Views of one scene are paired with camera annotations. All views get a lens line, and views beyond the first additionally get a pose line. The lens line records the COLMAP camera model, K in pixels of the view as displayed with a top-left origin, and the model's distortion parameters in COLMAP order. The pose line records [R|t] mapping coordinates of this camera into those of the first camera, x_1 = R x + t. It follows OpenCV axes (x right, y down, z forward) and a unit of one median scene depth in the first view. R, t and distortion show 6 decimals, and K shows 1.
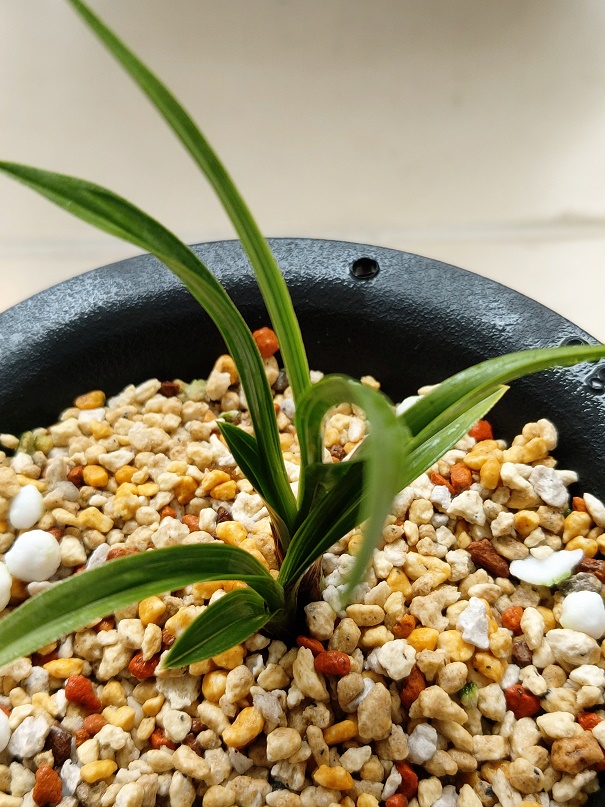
lens RADIAL K [[1209.4, 0, 306.0], [0, 1209.4, 403.4], [0, 0, 1]] dist [-0.028312, 0.000000]
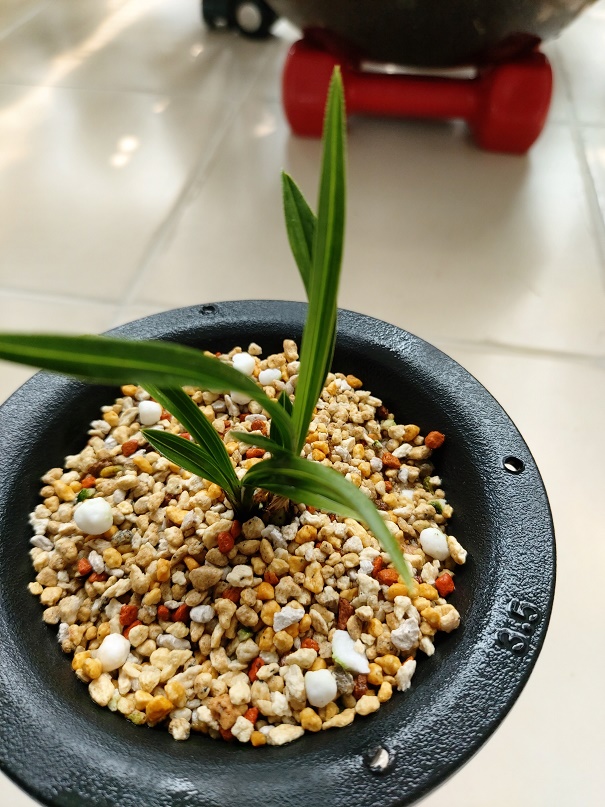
lens RADIAL K [[623.4, 0, 300.2], [0, 623.4, 401.2], [0, 0, 1]] dist [-0.044000, -0.027836]
pose [[0.365938, 0.723765, -0.585024, 0.393046], [-0.752974, 0.599693, 0.270921, -0.196169], [0.546918, 0.341368, 0.764427, 0.319142]]
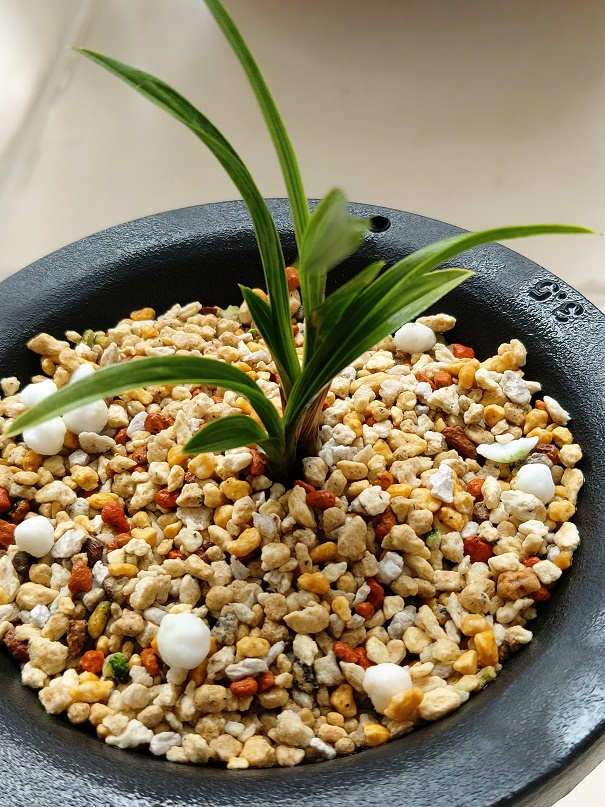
lens RADIAL K [[1209.4, 0, 304.8], [0, 1209.4, 421.4], [0, 0, 1]] dist [-0.028312, 0.000000]
pose [[0.996551, 0.064072, -0.052737, 0.060854], [-0.069236, 0.992295, -0.102744, 0.248165], [0.045748, 0.106041, 0.993309, -0.205624]]
